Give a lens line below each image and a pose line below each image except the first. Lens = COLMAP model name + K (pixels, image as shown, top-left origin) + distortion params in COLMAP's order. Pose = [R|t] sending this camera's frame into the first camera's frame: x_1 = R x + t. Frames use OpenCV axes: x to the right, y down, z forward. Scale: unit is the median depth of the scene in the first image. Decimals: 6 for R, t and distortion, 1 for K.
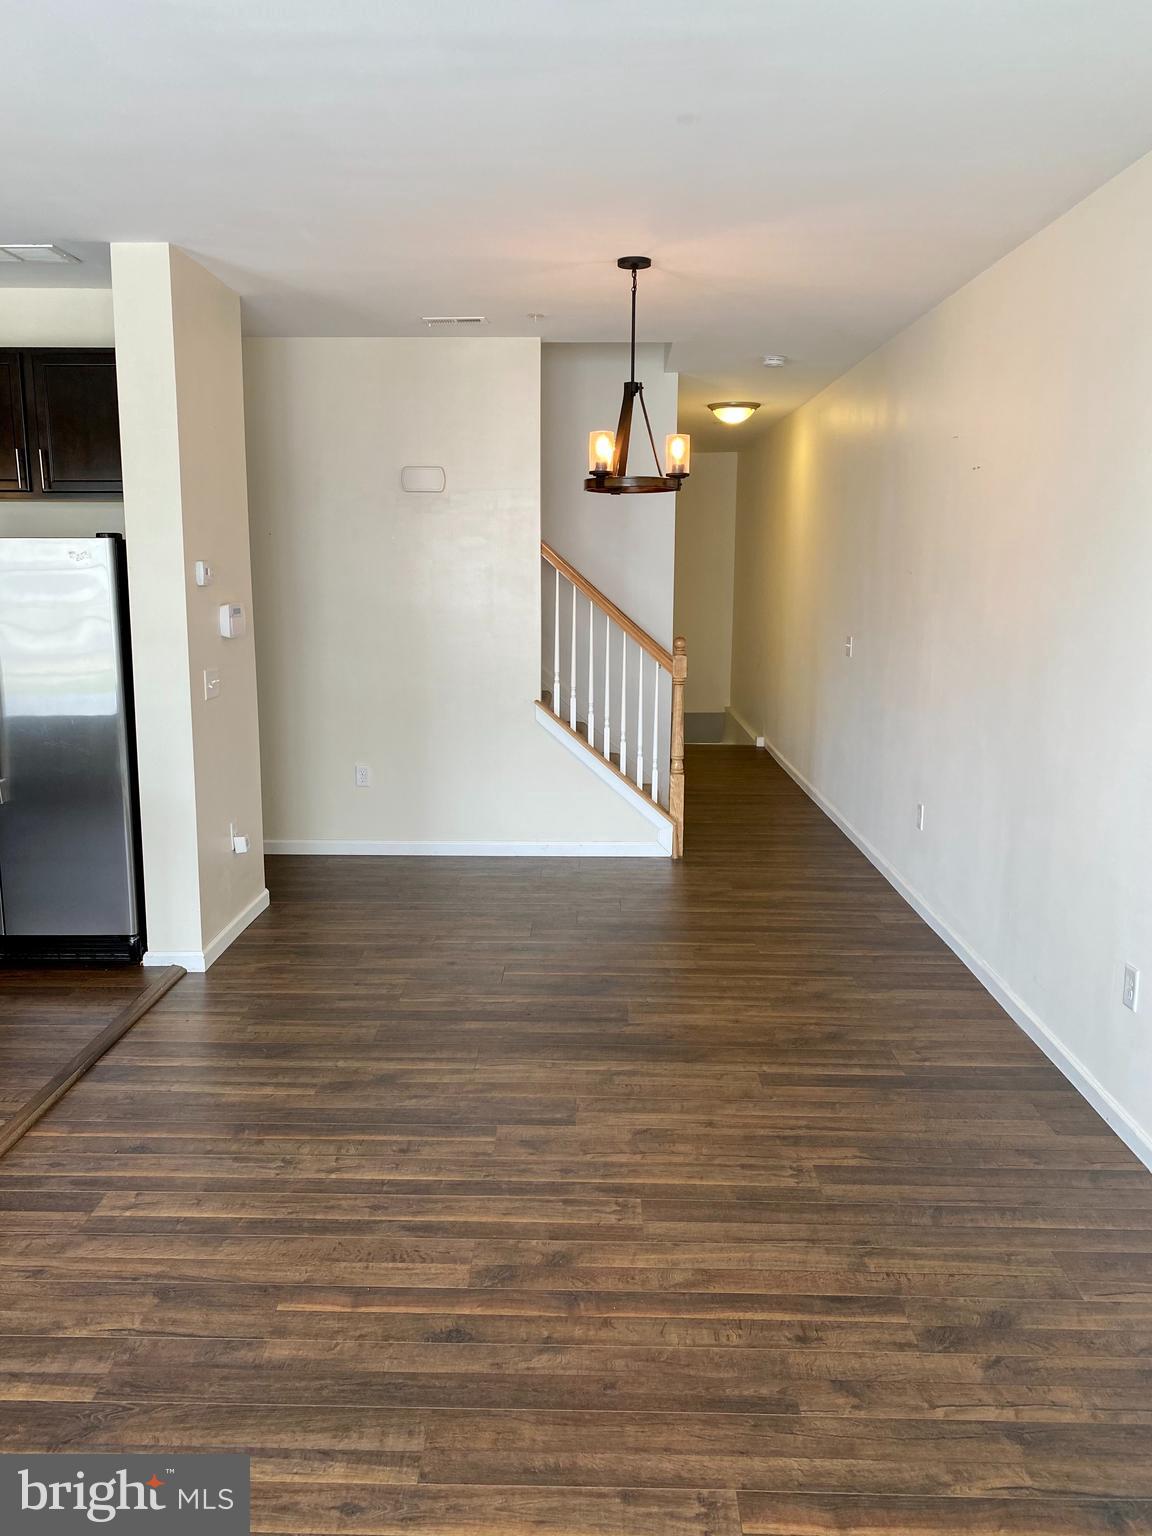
lens RADIAL K [[1186.1, 0, 568.7], [0, 1186.1, 748.7], [0, 0, 1]] dist [0.015953, -0.003068]
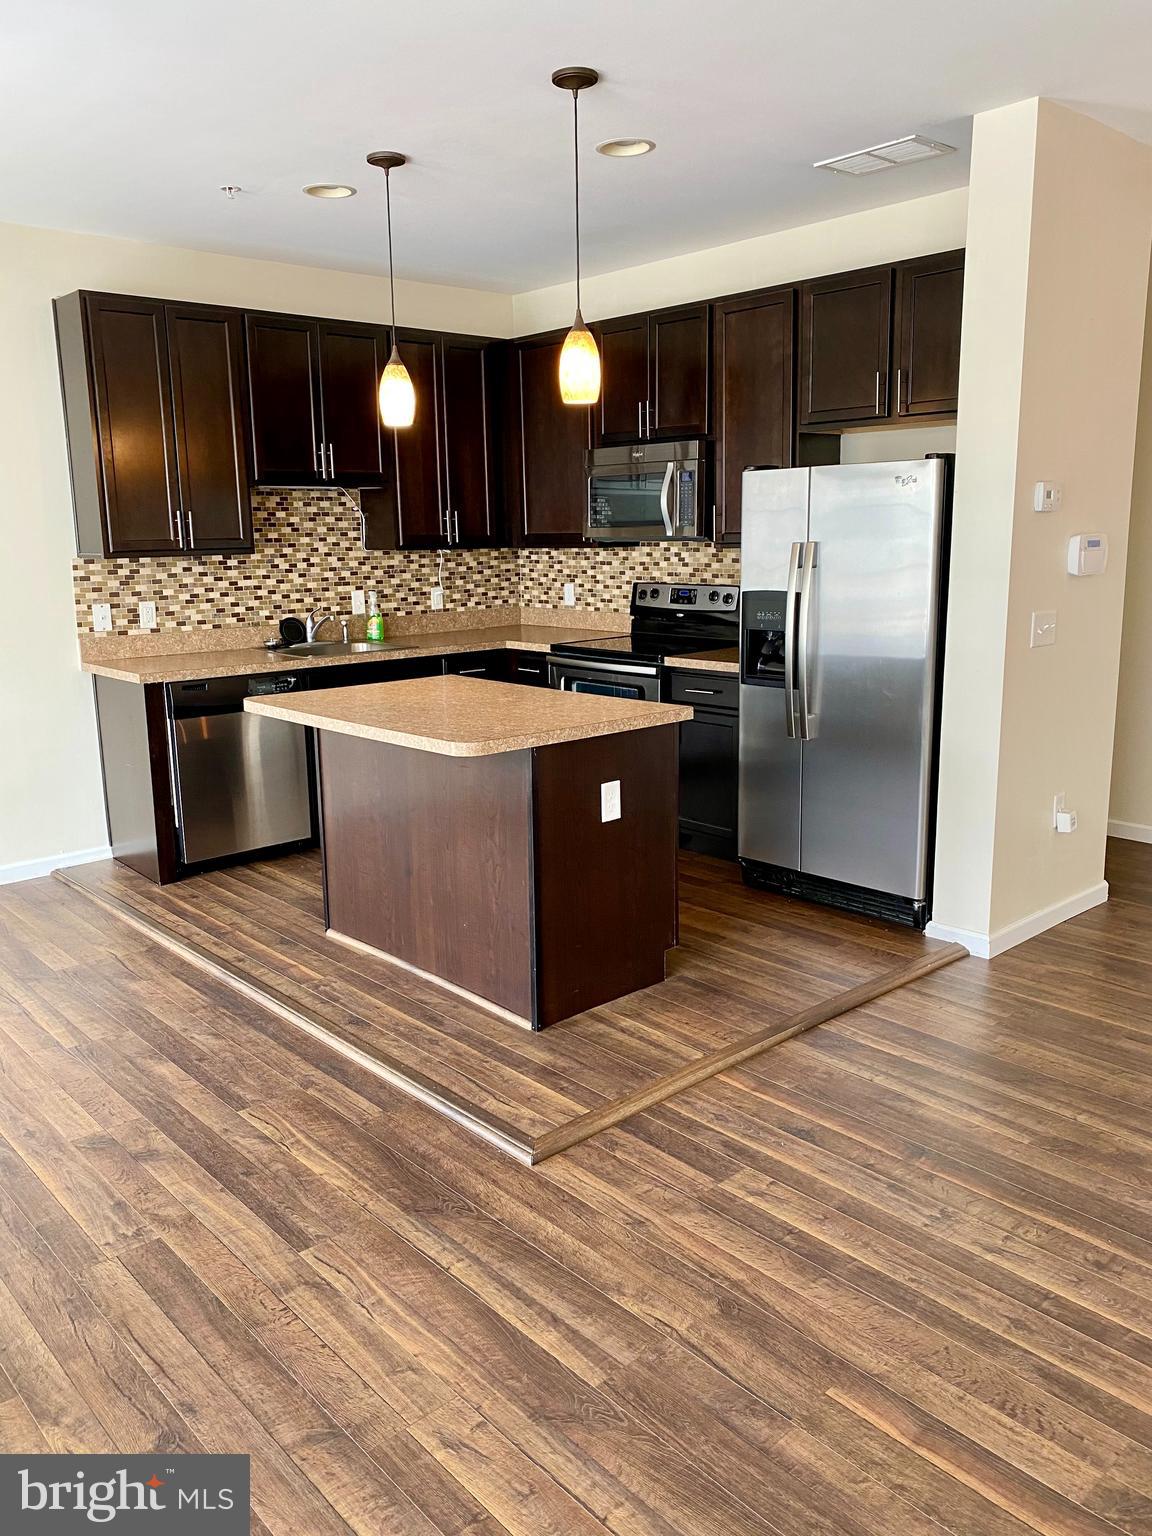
lens RADIAL K [[1186.1, 0, 568.7], [0, 1186.1, 748.7], [0, 0, 1]] dist [0.015953, -0.003068]
pose [[0.686140, 0.123360, -0.716934, 0.122480], [-0.097915, 0.992210, 0.077016, -0.003025], [0.720850, 0.017355, 0.692874, 0.241830]]
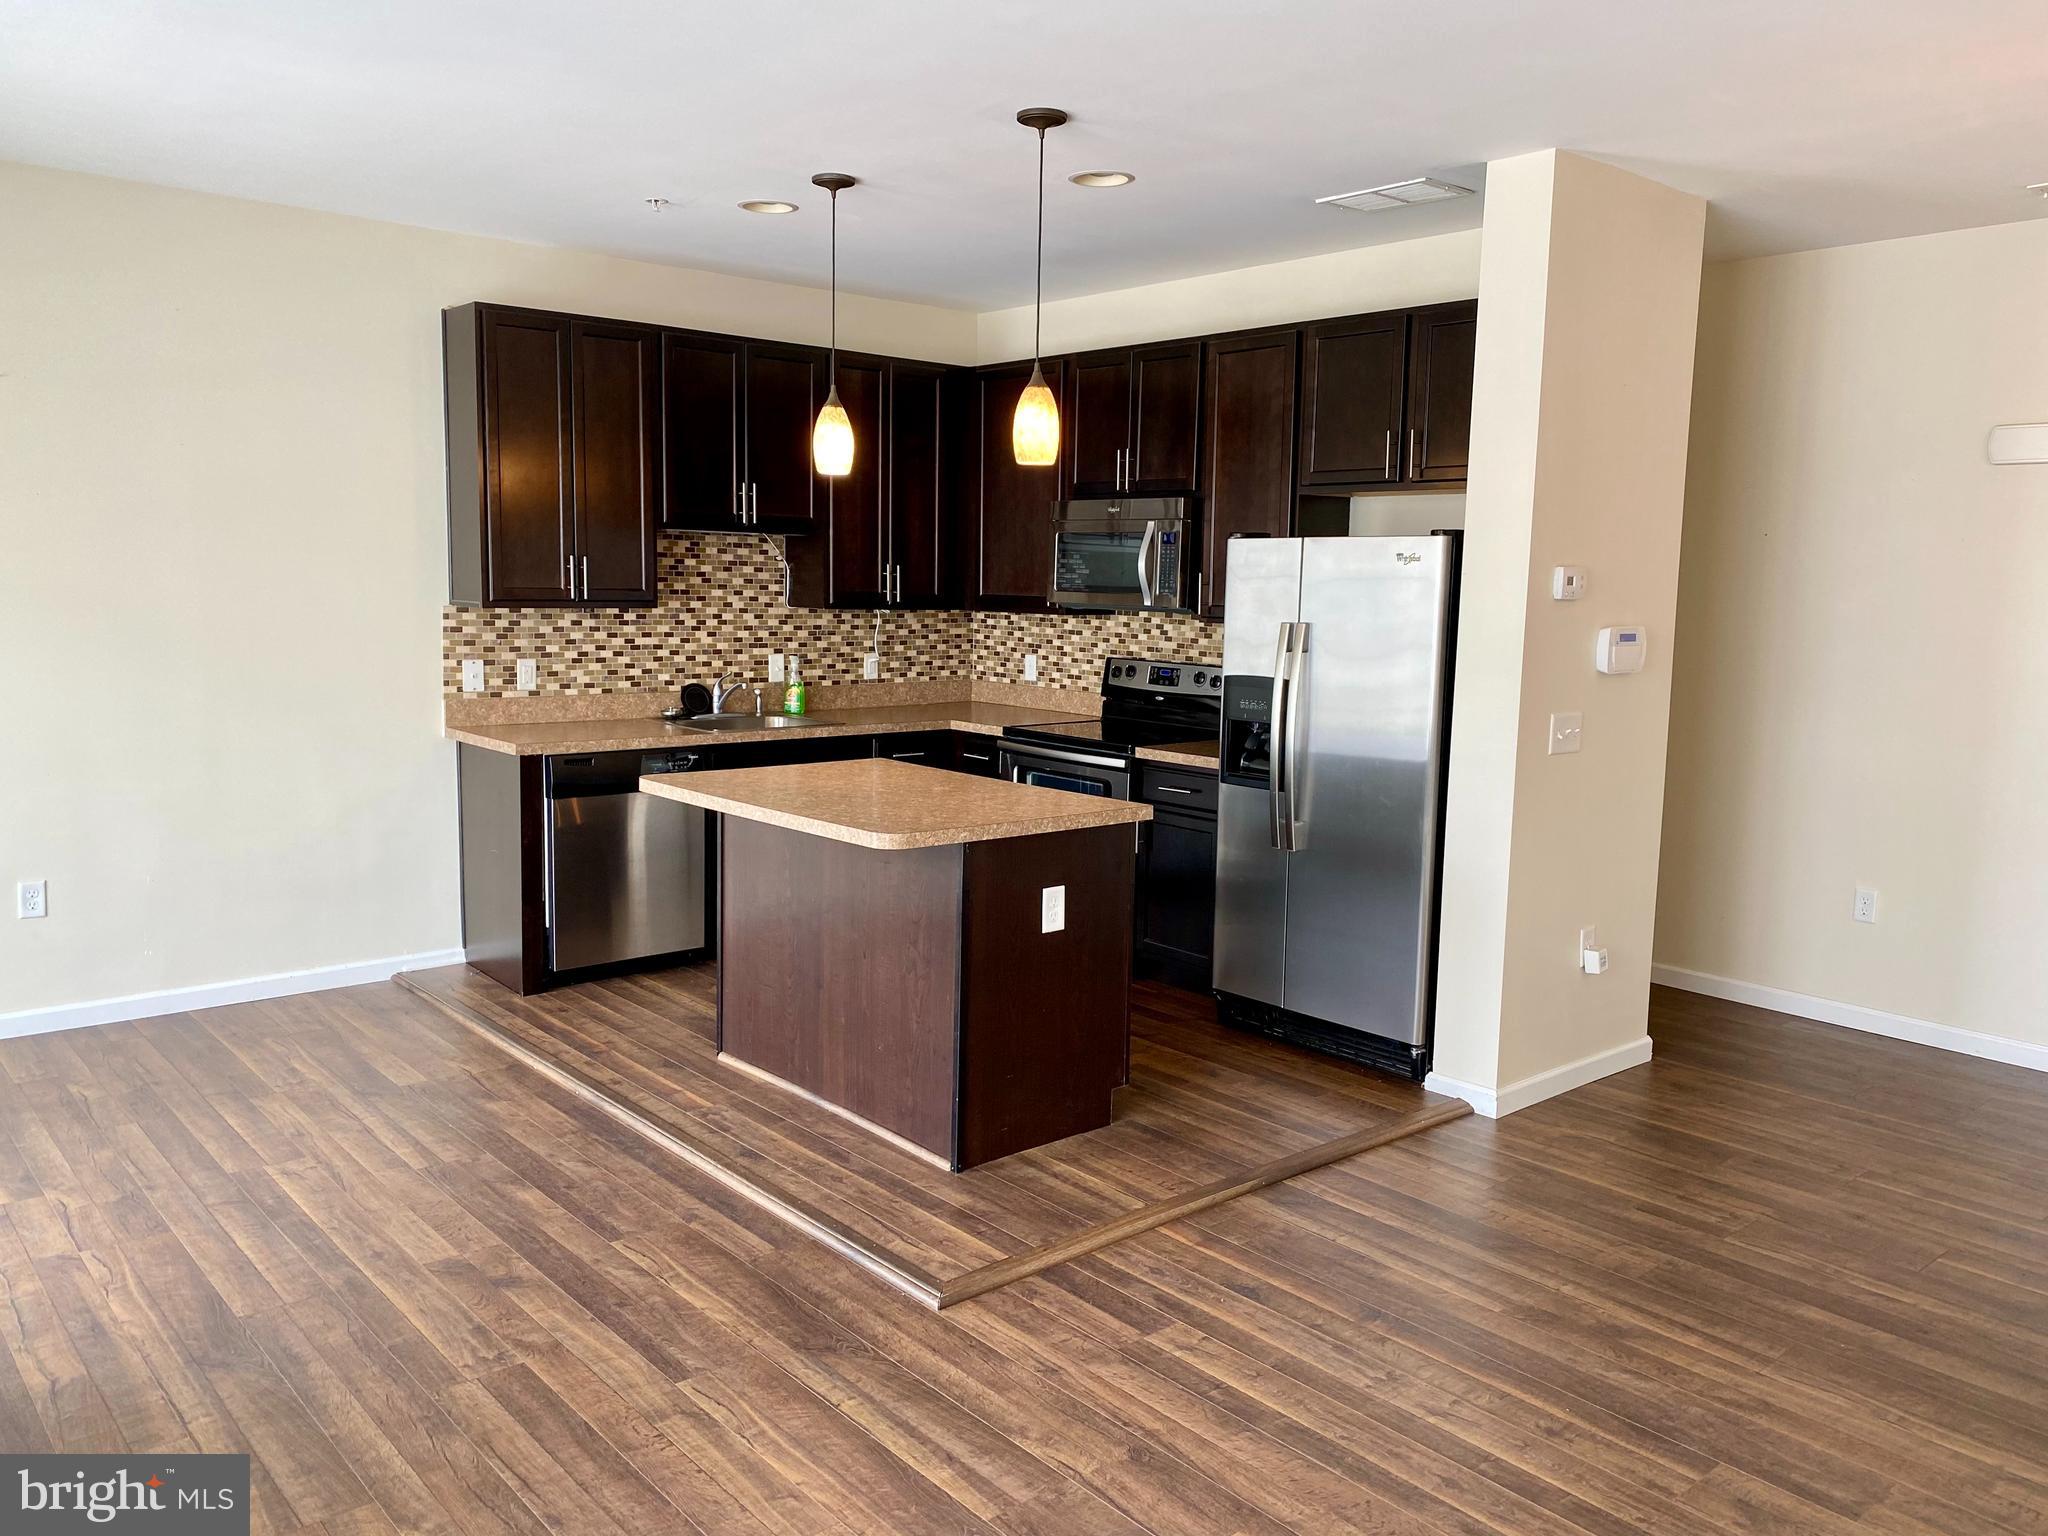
lens RADIAL K [[1589.8, 0, 1032.0], [0, 1589.8, 737.7], [0, 0, 1]] dist [0.036077, -0.012983]
pose [[0.674905, 0.092498, -0.732084, 0.283245], [-0.137022, 0.990567, -0.001163, -0.008103], [0.725071, 0.101097, 0.681213, 0.129605]]
